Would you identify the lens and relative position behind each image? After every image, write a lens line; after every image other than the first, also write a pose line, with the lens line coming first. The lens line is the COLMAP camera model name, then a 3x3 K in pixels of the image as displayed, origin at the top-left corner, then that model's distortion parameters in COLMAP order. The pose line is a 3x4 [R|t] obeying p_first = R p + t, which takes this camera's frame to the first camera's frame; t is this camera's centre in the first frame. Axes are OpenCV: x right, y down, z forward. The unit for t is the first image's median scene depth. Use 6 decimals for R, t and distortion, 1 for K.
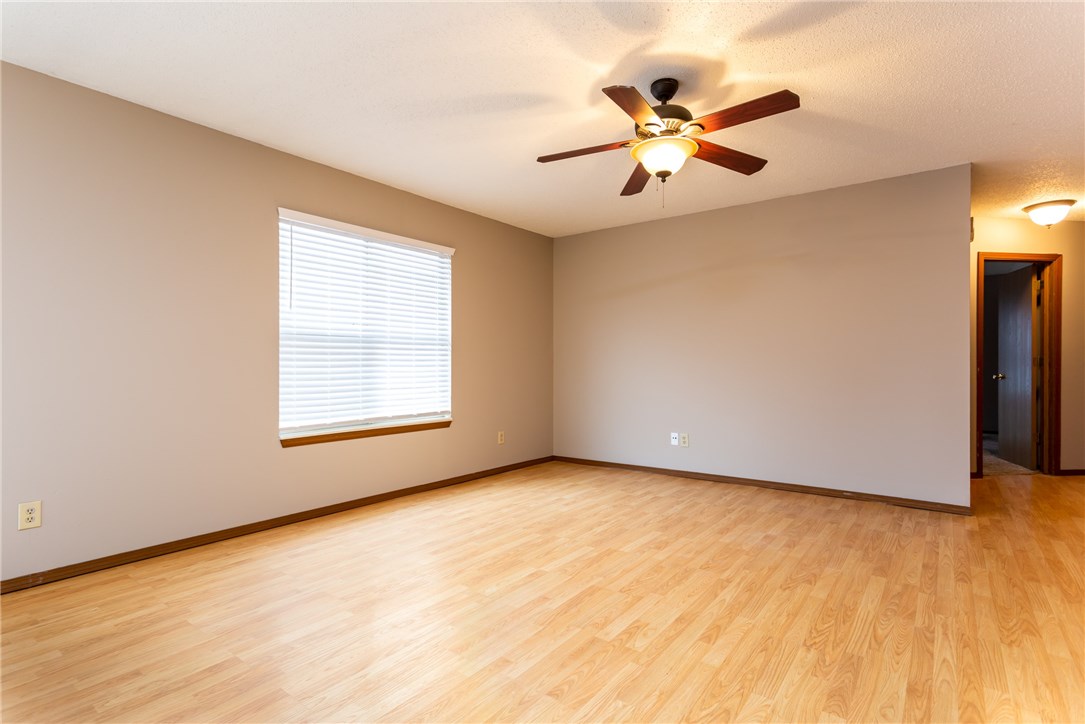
lens RADIAL K [[519.3, 0, 519.5], [0, 519.3, 367.6], [0, 0, 1]] dist [0.003598, -0.000854]
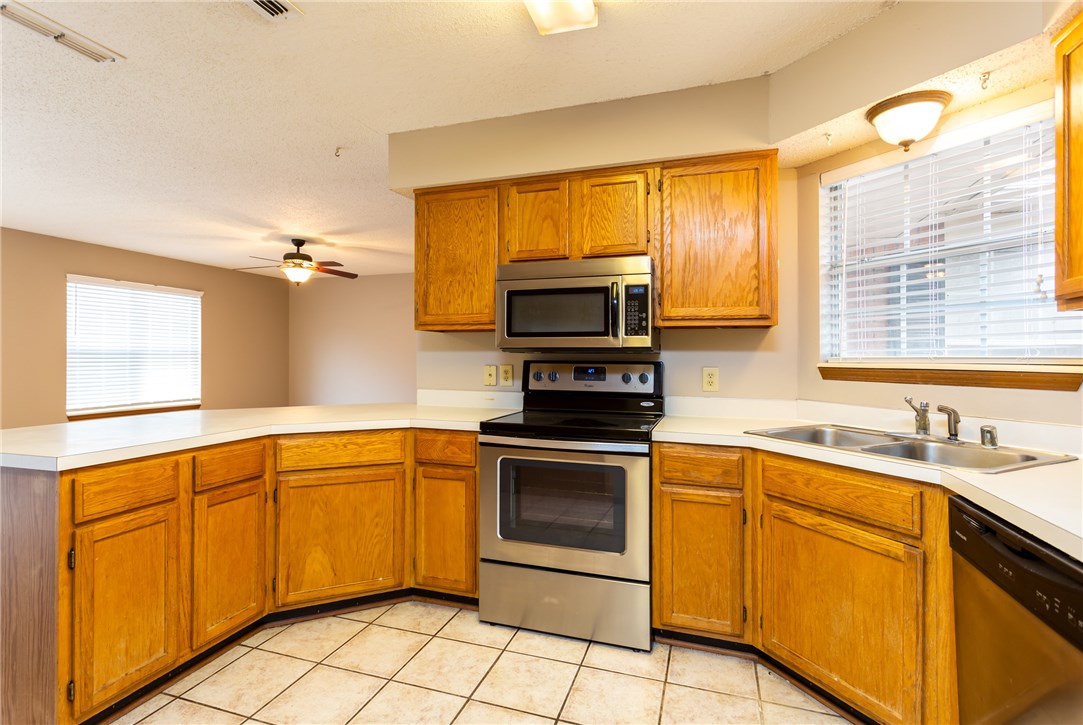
lens RADIAL K [[518.4, 0, 542.4], [0, 518.4, 358.0], [0, 0, 1]] dist [0.003598, -0.000854]
pose [[0.931475, -0.000611, 0.363805, 0.330805], [0.004526, 0.999941, -0.009908, -0.019892], [-0.363777, 0.010876, 0.931422, -1.048721]]
